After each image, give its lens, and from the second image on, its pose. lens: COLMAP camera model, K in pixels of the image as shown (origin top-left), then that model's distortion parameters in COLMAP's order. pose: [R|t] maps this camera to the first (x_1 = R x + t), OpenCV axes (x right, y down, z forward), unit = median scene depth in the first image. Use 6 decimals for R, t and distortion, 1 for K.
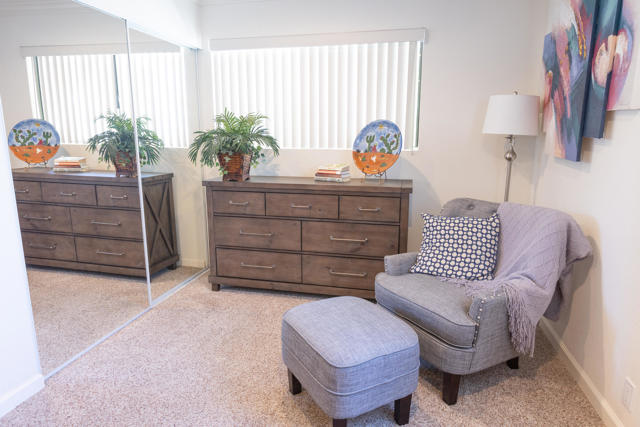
lens RADIAL K [[416.6, 0, 320.0], [0, 416.6, 213.5], [0, 0, 1]] dist [0.002837, 0.003061]
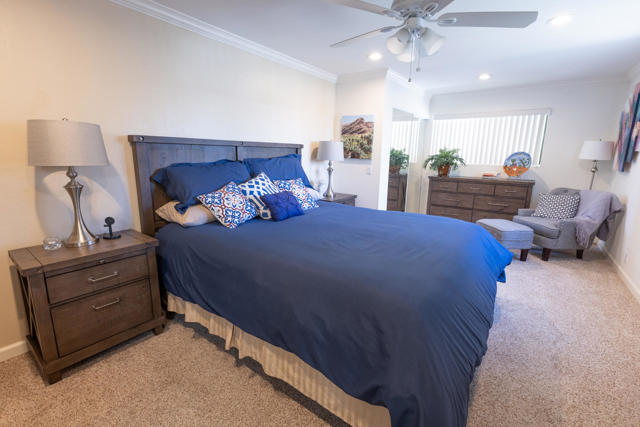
lens RADIAL K [[289.2, 0, 318.2], [0, 289.2, 210.4], [0, 0, 1]] dist [0.000761, 0.000563]
pose [[0.913708, 0.091343, -0.395971, -0.196485], [-0.090445, 0.995680, 0.020983, 0.147405], [0.396178, 0.016641, 0.918023, -0.814757]]
